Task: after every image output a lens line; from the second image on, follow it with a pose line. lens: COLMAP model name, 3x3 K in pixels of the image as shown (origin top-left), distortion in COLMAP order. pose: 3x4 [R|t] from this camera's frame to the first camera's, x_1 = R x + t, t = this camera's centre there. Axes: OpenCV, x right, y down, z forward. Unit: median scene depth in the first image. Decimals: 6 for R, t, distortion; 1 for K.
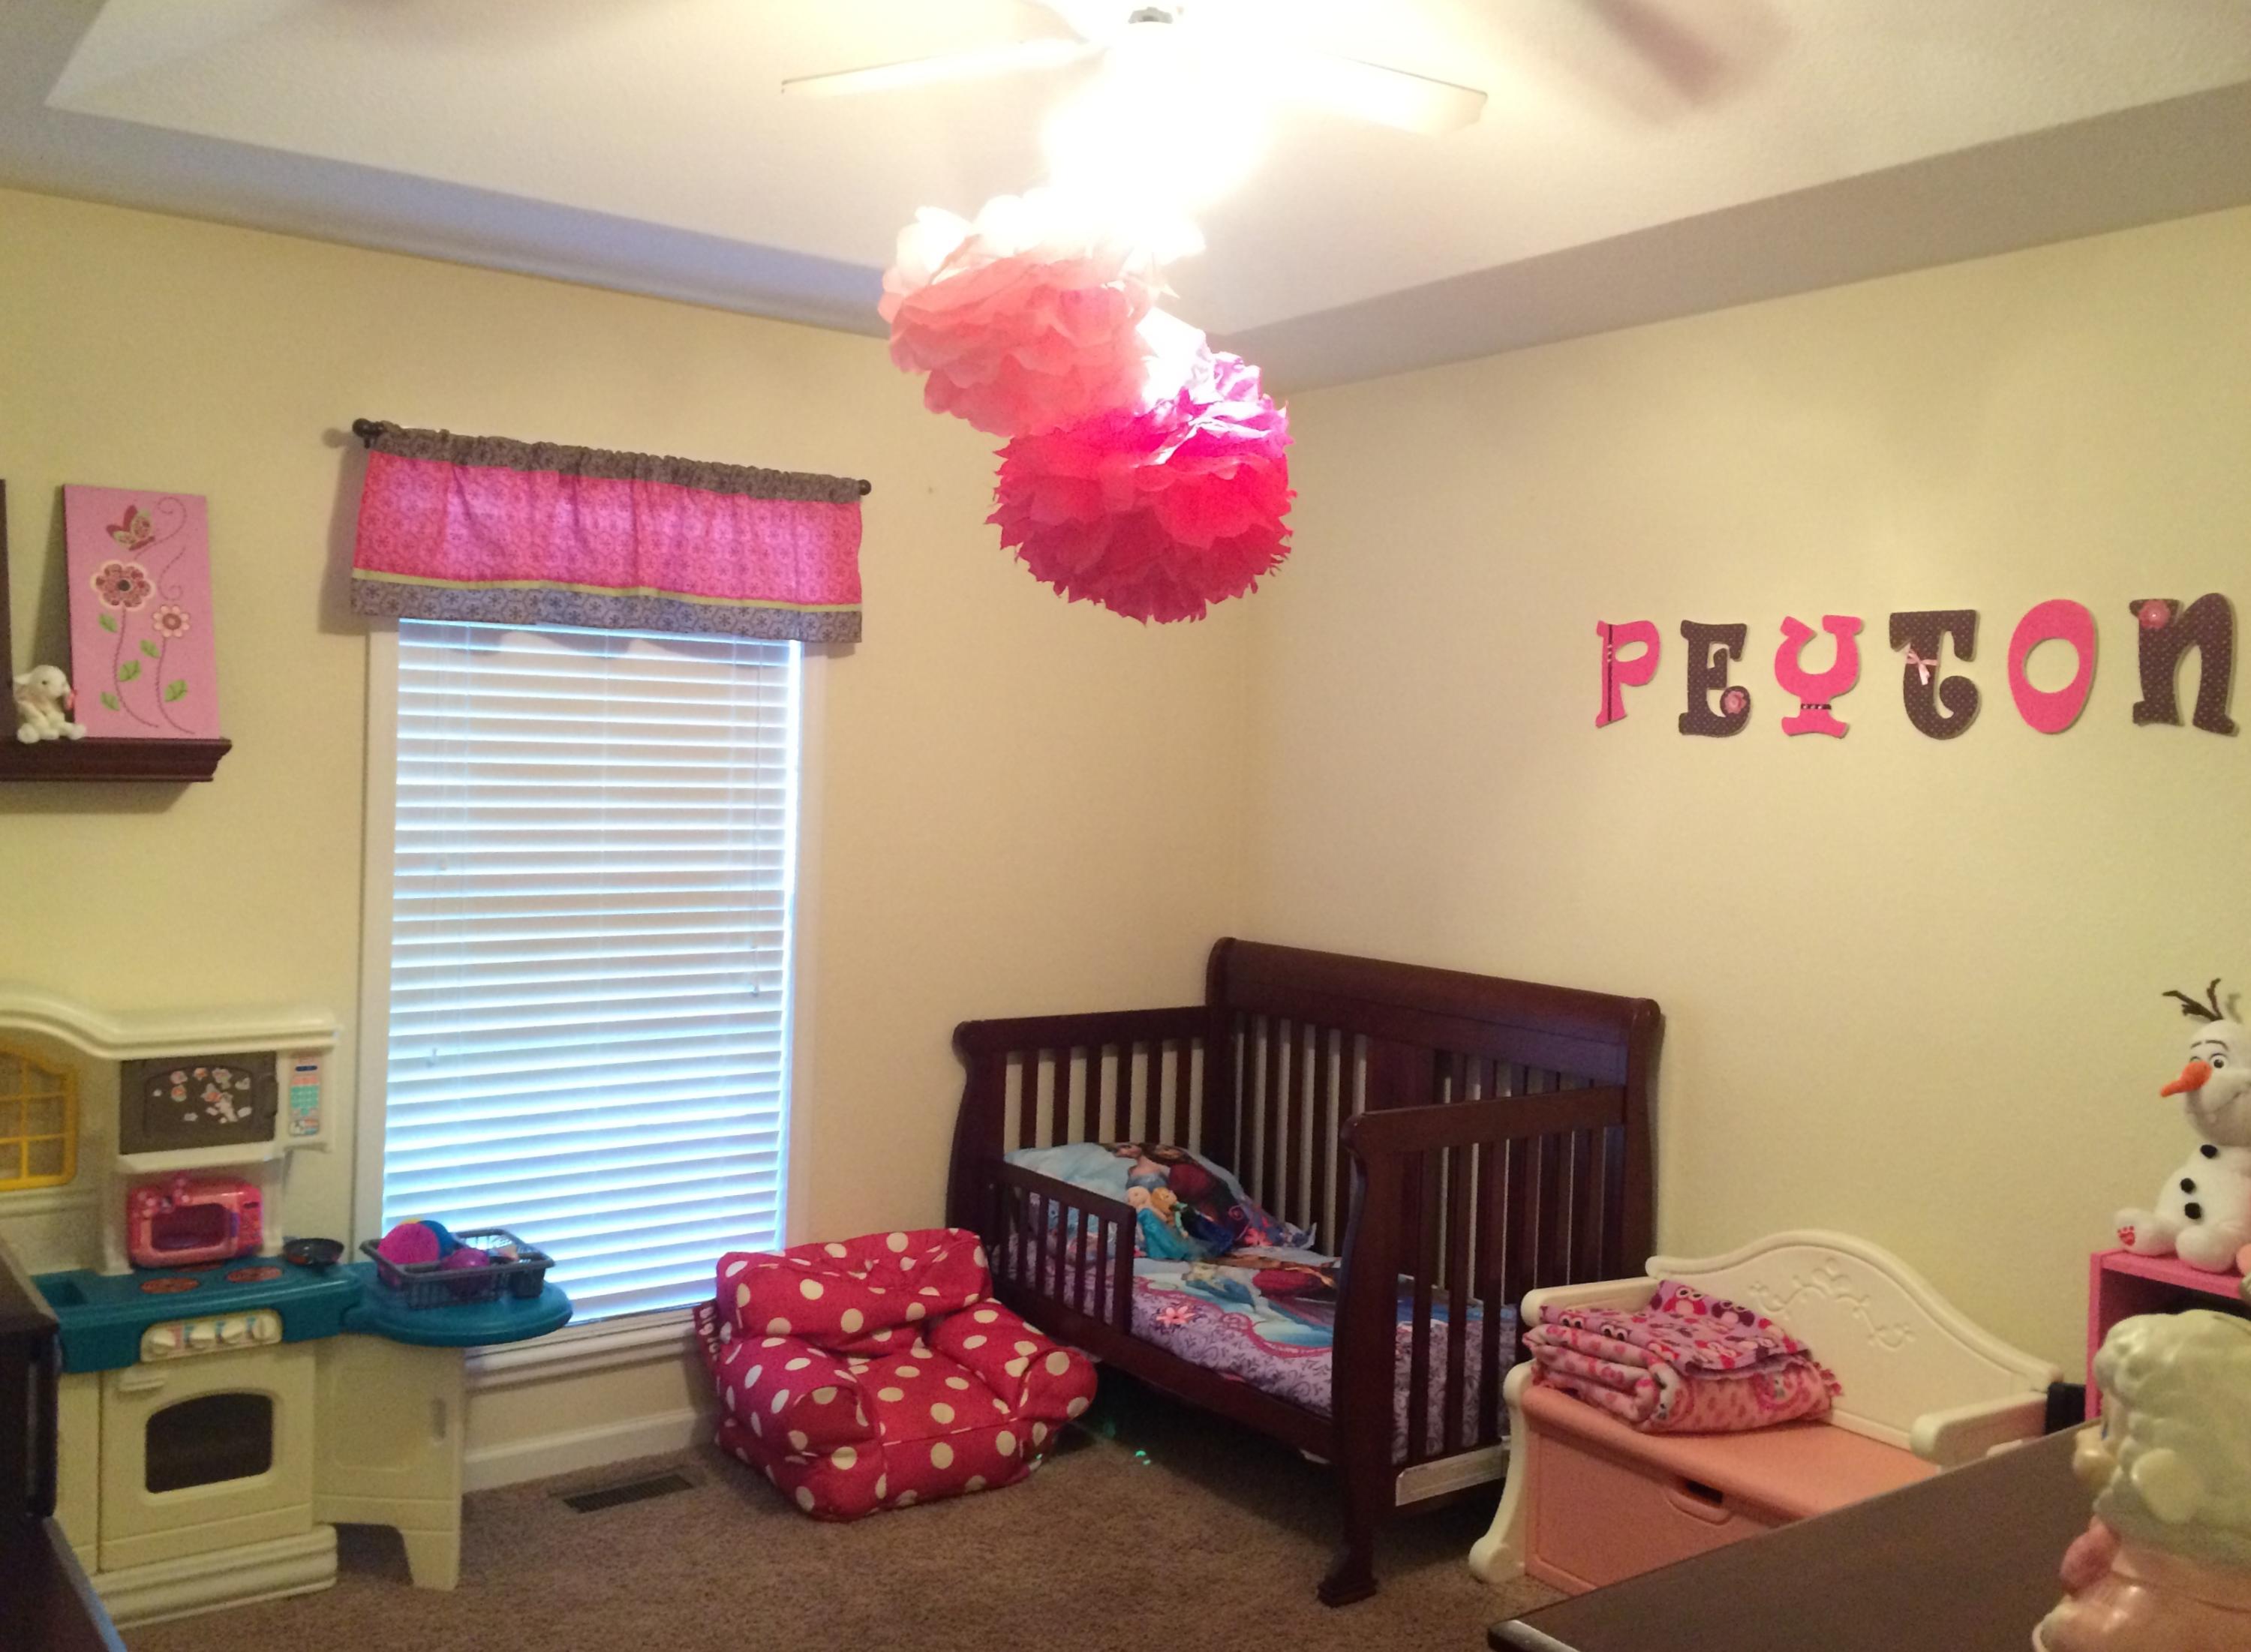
lens RADIAL K [[1950.1, 0, 1125.5], [0, 1950.1, 826.0], [0, 0, 1]] dist [0.005168, -0.008853]
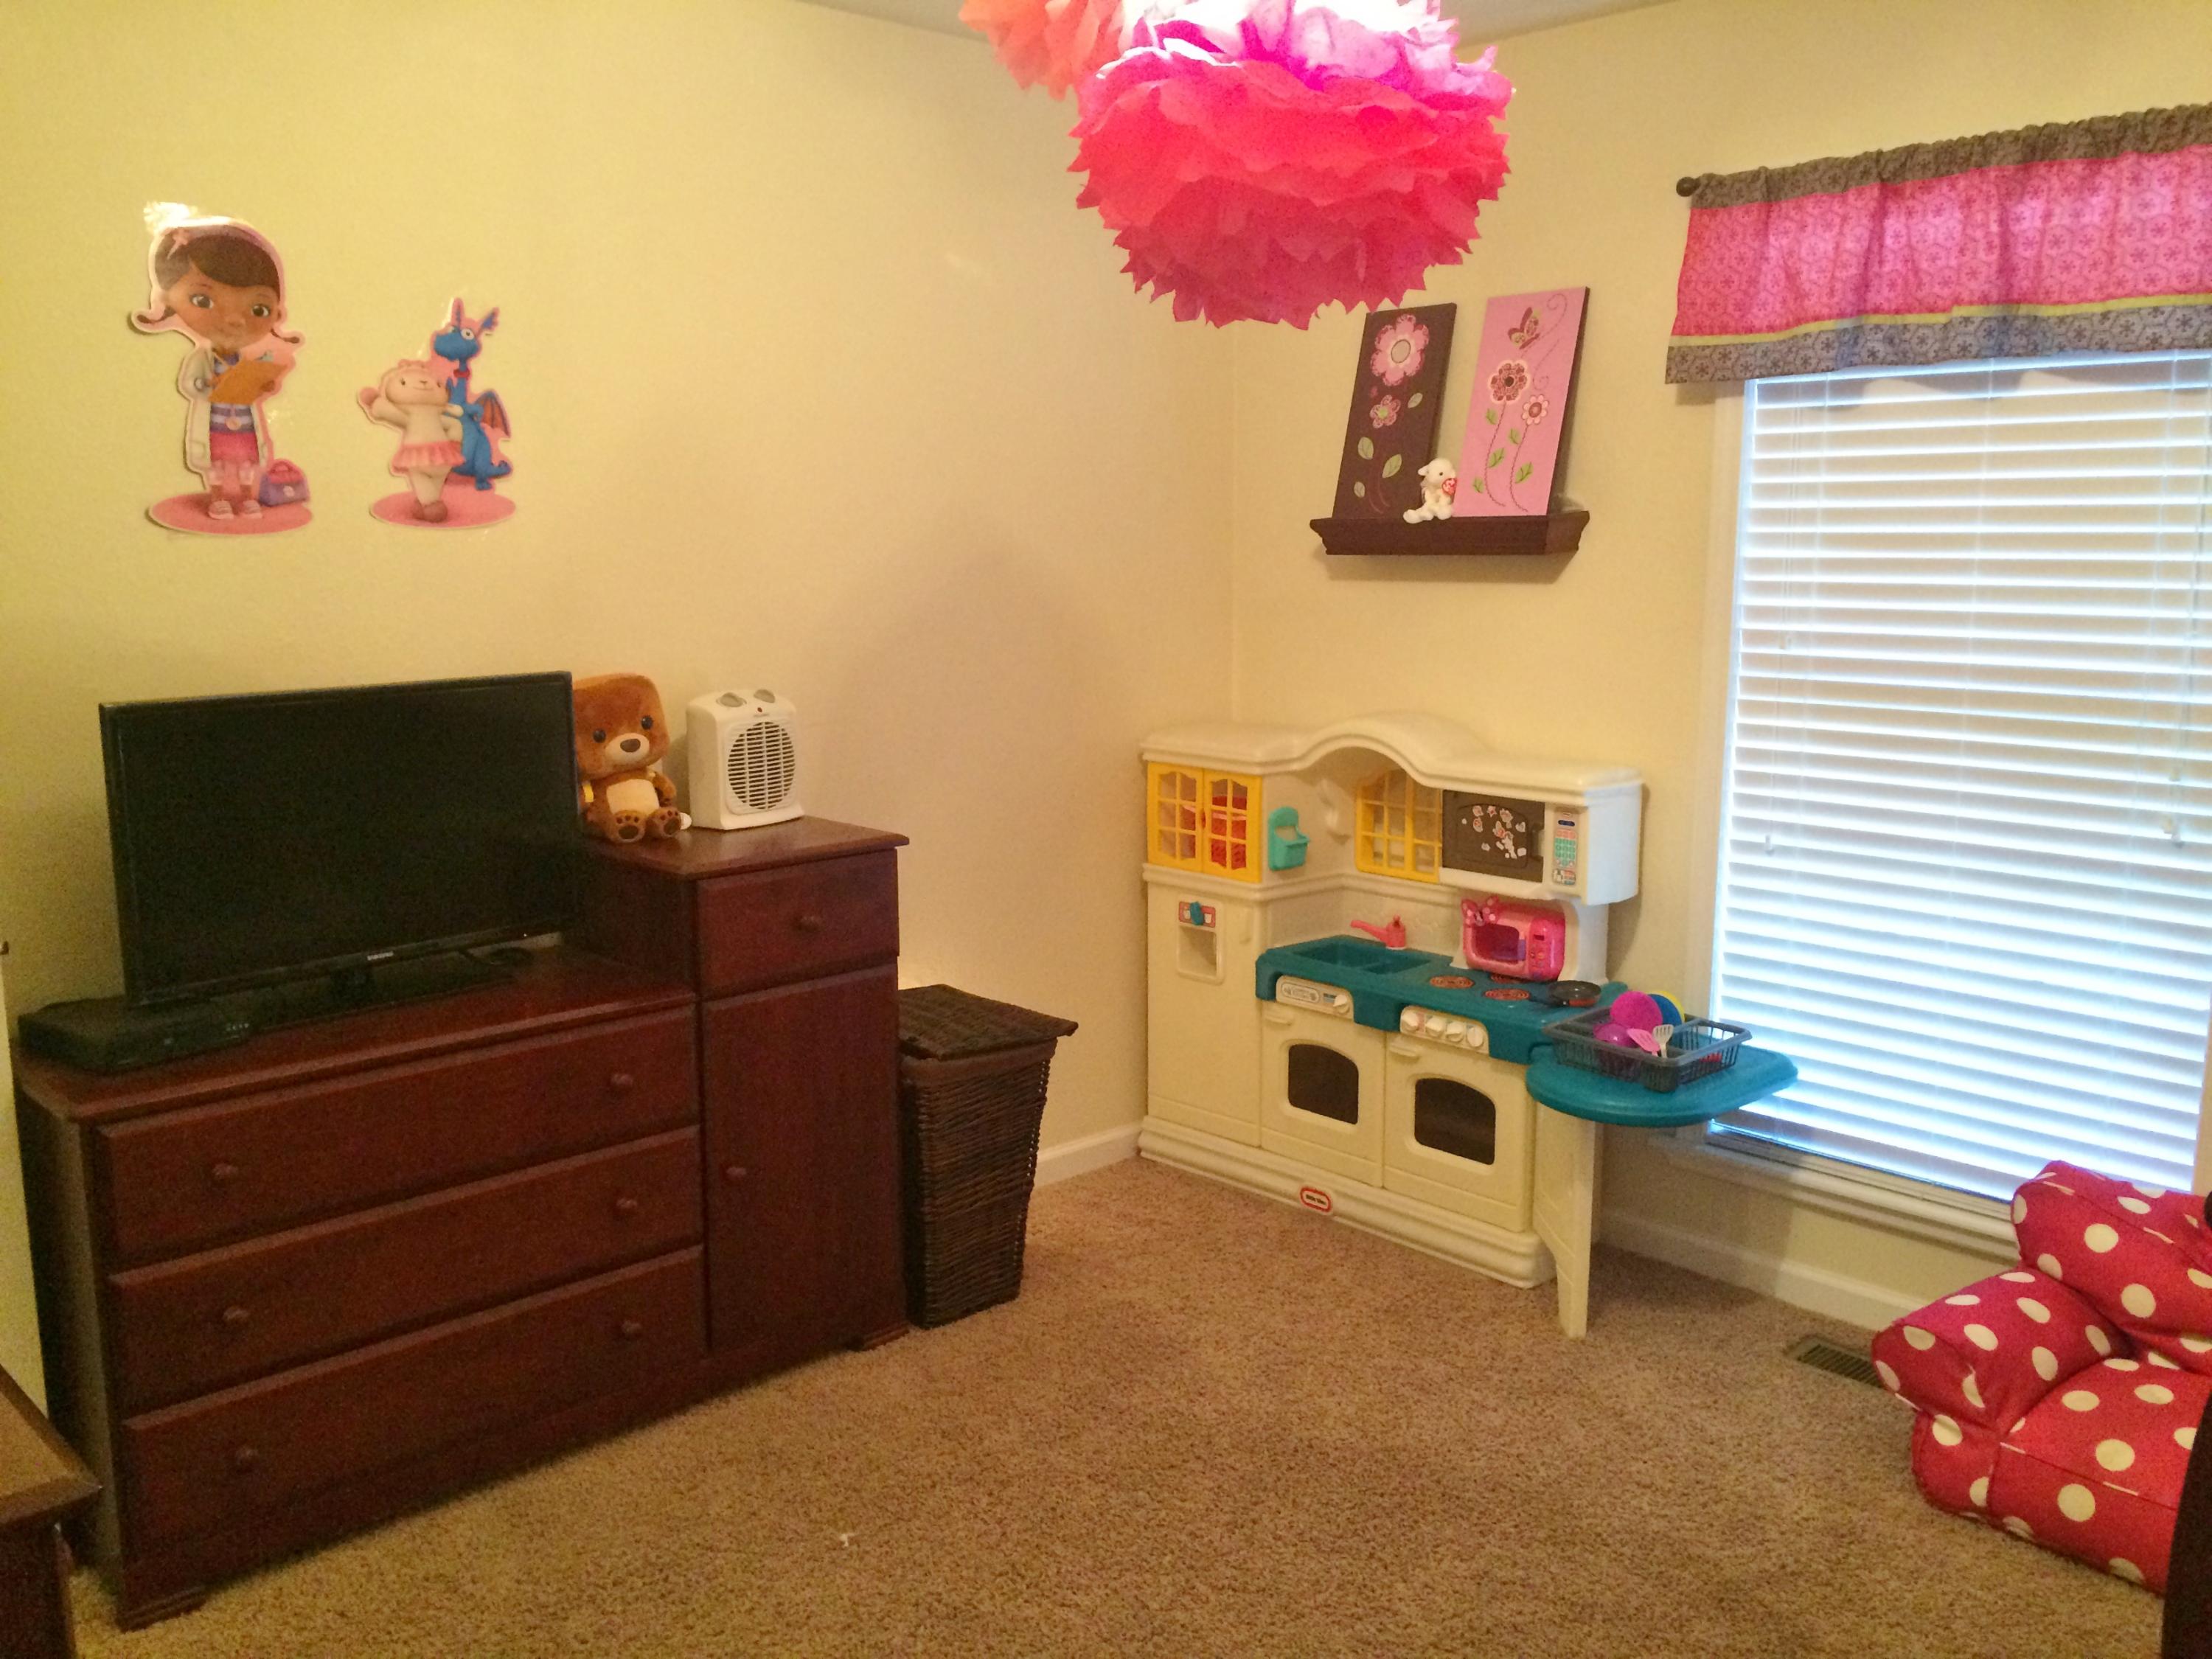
lens RADIAL K [[1873.2, 0, 1106.0], [0, 1873.2, 829.5], [0, 0, 1]] dist [0.076515, -0.116072]
pose [[0.106576, 0.134465, -0.985170, 0.545801], [-0.030084, 0.990796, 0.131978, -0.001478], [0.993849, 0.015572, 0.109640, 0.600357]]
